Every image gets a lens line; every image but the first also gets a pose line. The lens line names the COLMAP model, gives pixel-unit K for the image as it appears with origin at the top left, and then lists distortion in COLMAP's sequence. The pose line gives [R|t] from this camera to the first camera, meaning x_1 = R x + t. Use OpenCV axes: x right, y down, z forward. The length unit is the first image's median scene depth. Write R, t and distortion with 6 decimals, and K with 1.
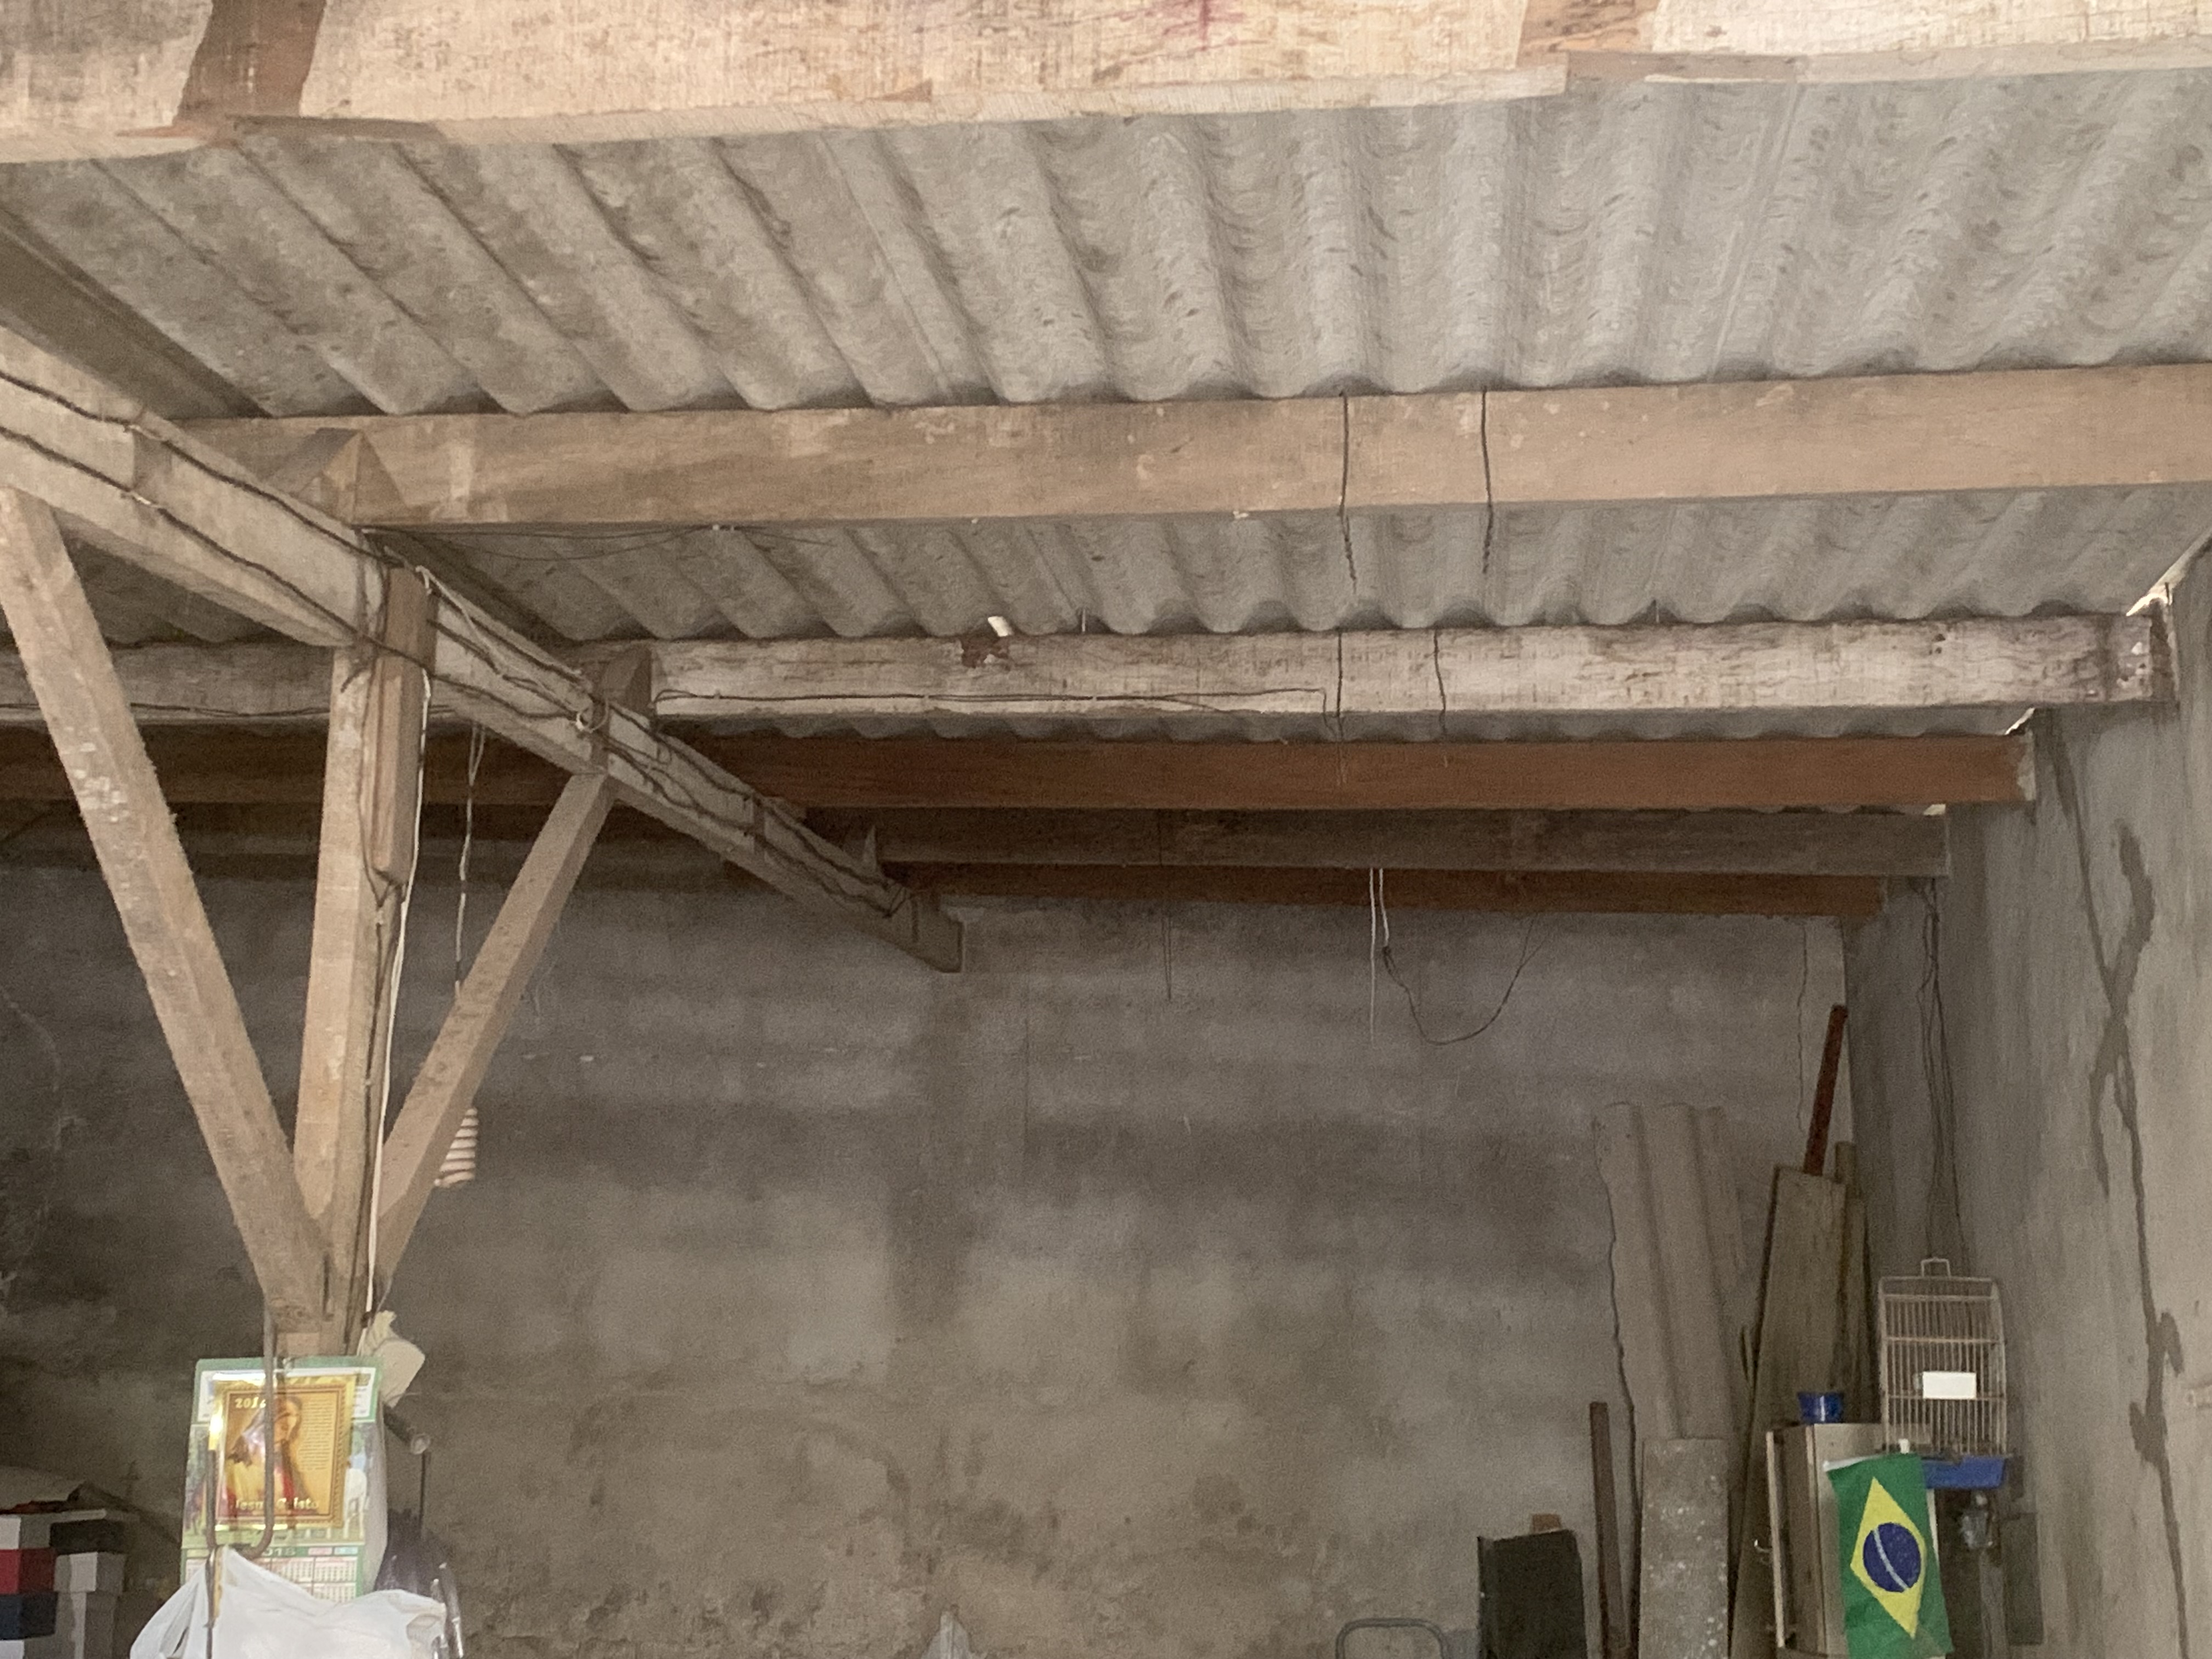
lens RADIAL K [[3053.4, 0, 1108.9], [0, 3053.4, 871.6], [0, 0, 1]] dist [0.233358, -0.798995]
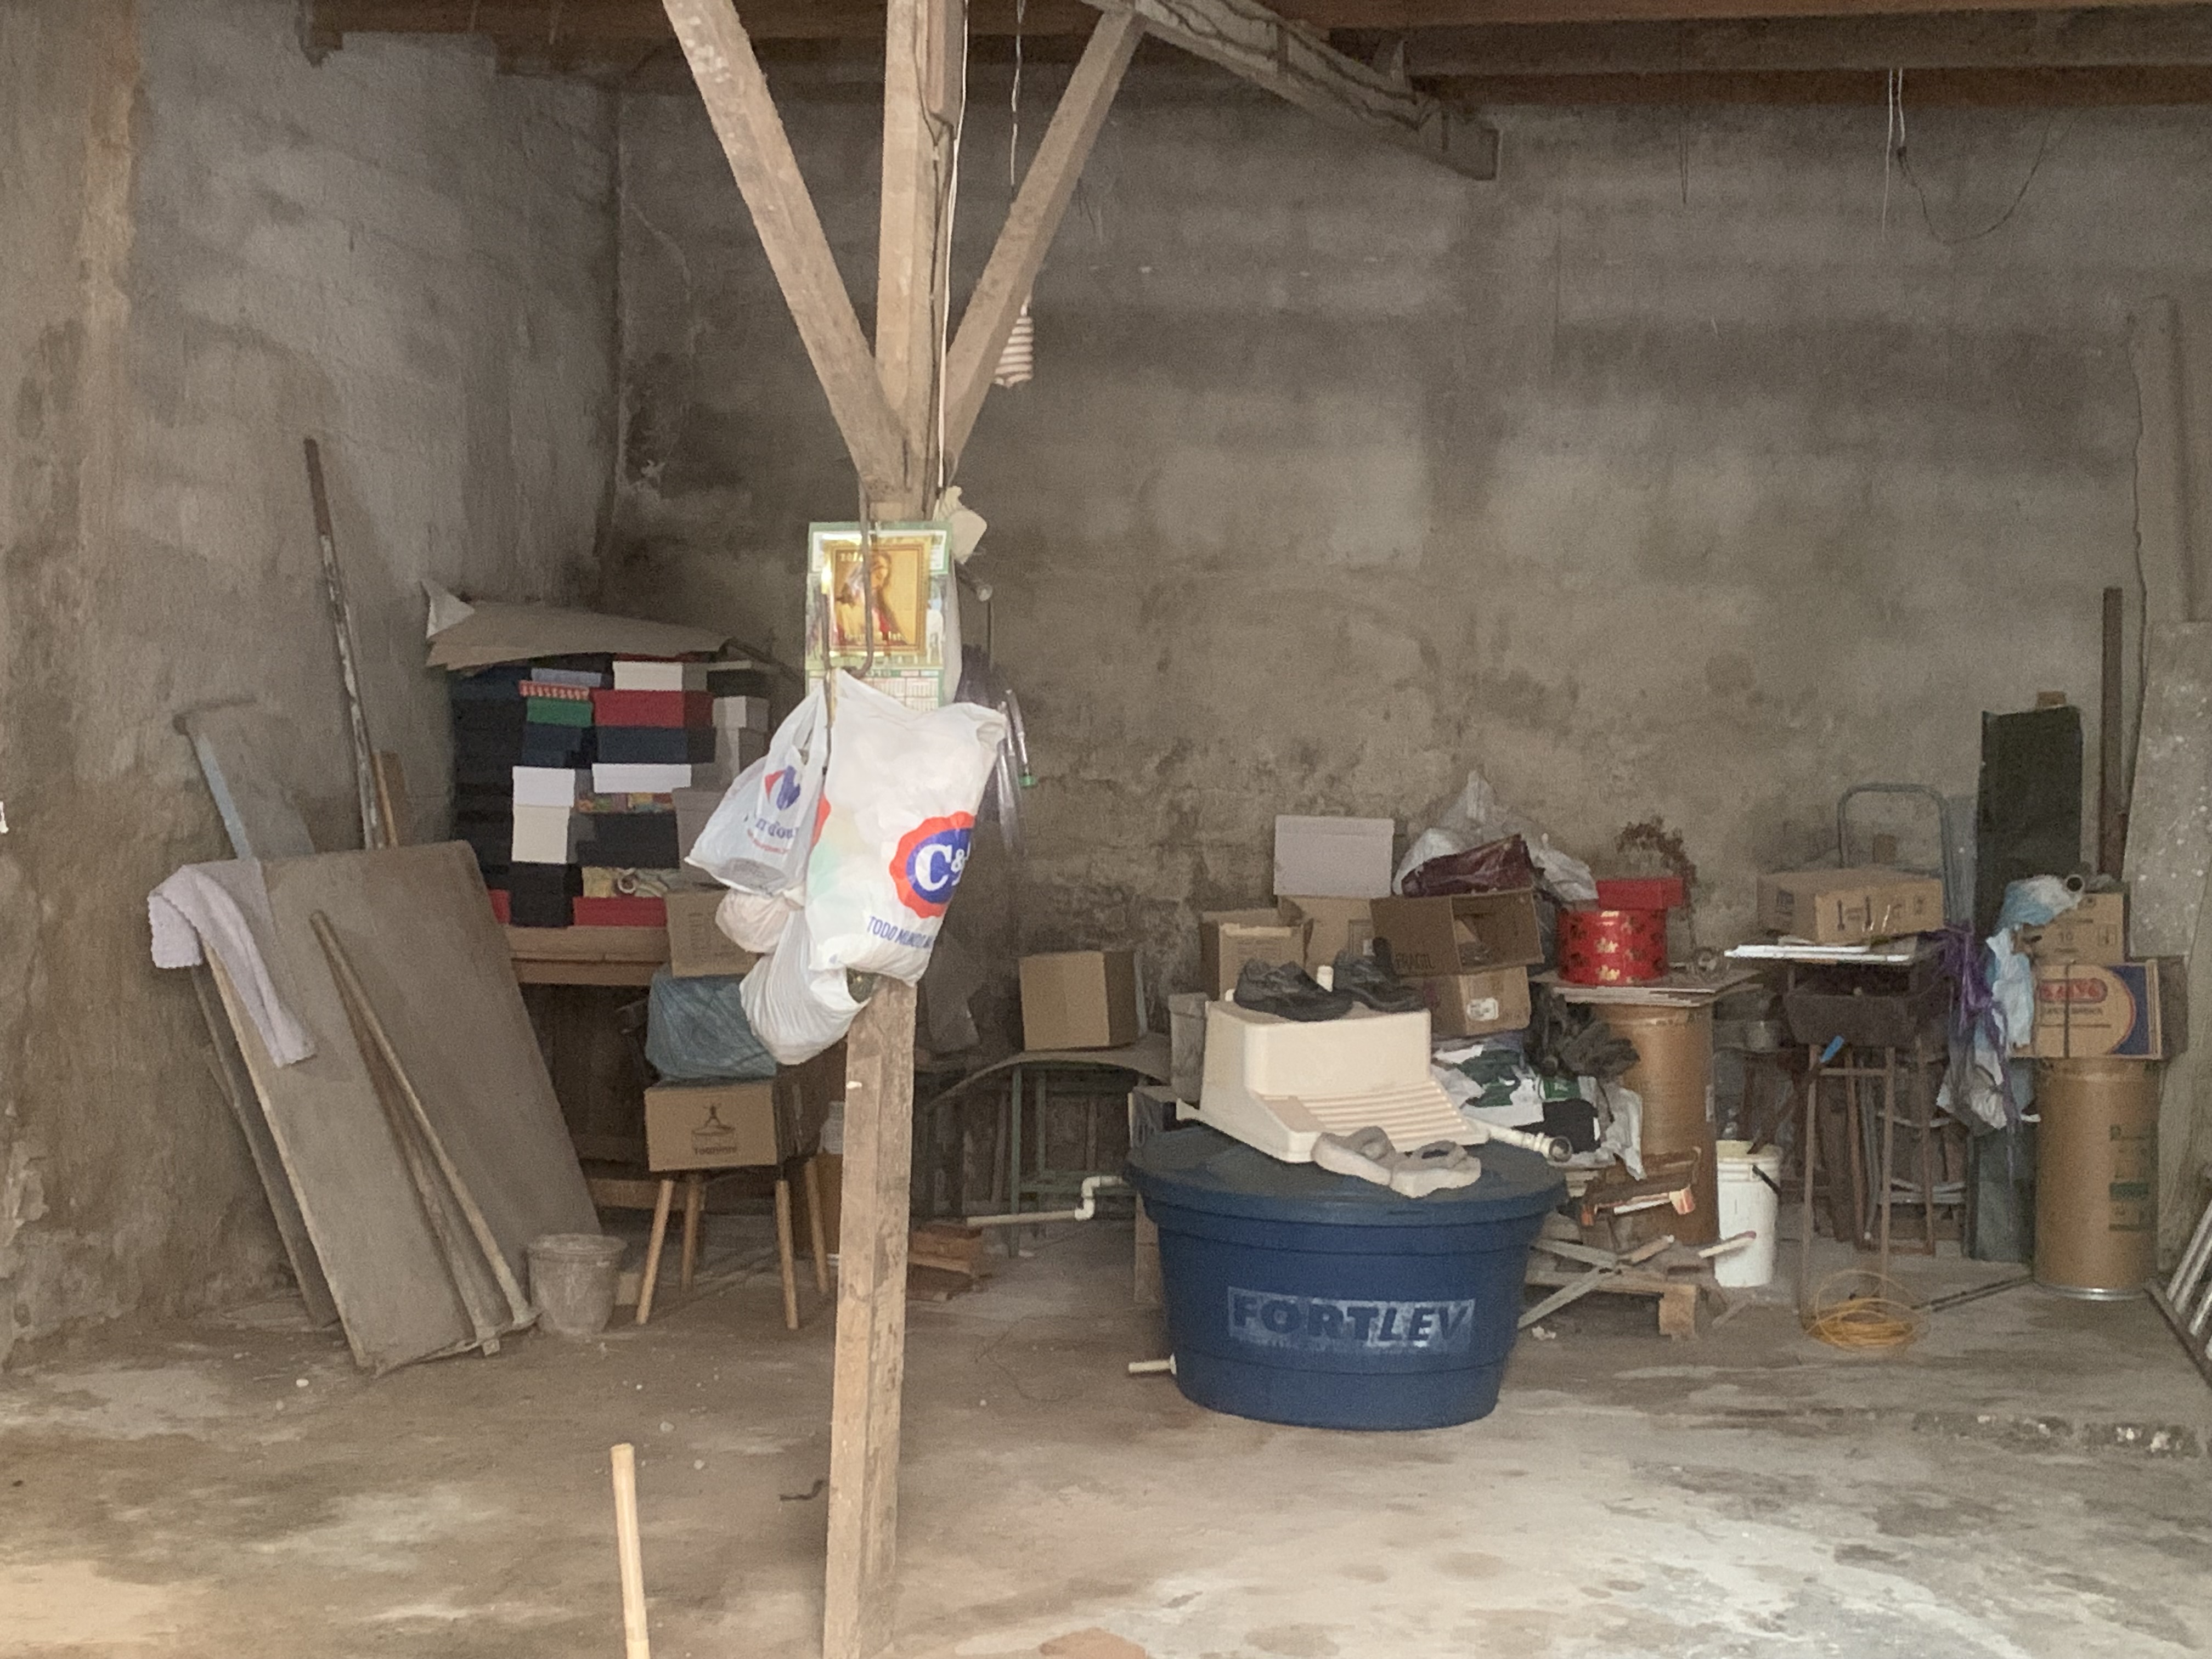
lens RADIAL K [[3054.8, 0, 1106.0], [0, 3054.8, 829.5], [0, 0, 1]] dist [0.233920, -0.777880]
pose [[0.981264, 0.024271, -0.191135, 0.035163], [0.022574, 0.970719, 0.239155, -0.008888], [0.191343, -0.238989, 0.951983, -0.103072]]
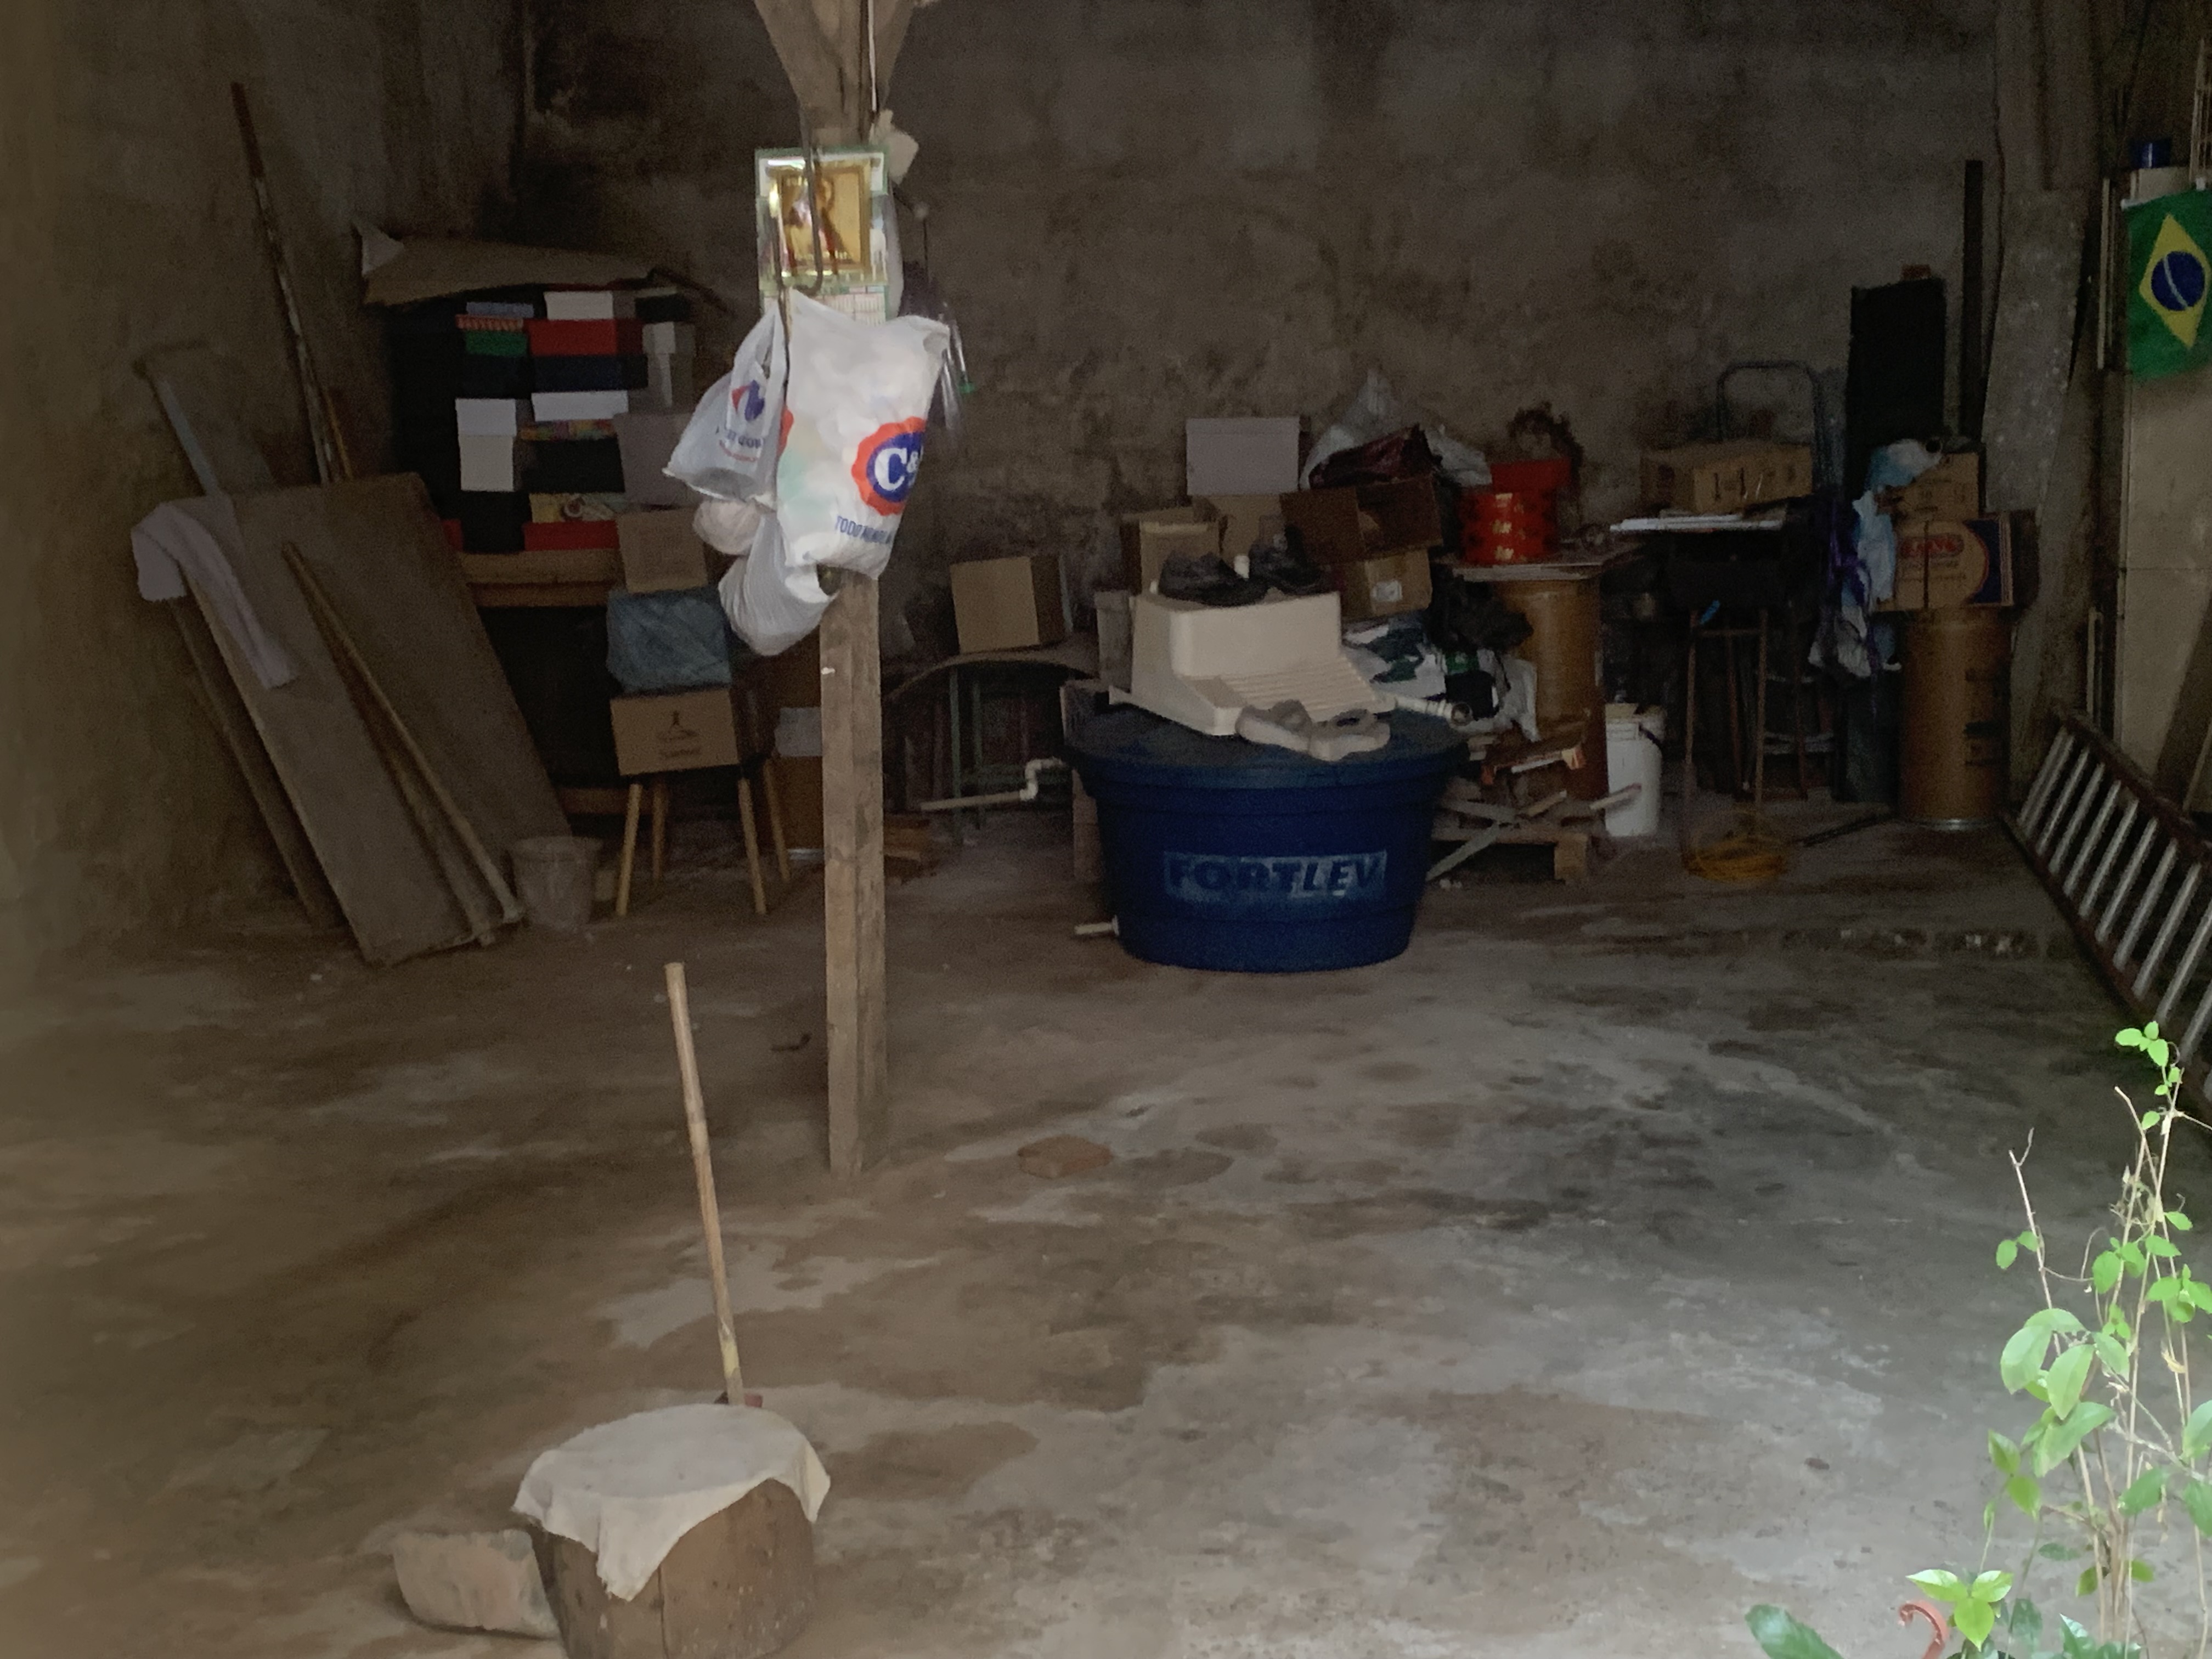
lens RADIAL K [[3053.4, 0, 1108.9], [0, 3053.4, 871.6], [0, 0, 1]] dist [0.233358, -0.798995]
pose [[0.987487, 0.003657, -0.157655, 0.039403], [0.055608, 0.927438, 0.369820, -0.022241], [0.147568, -0.373960, 0.915630, -0.180052]]
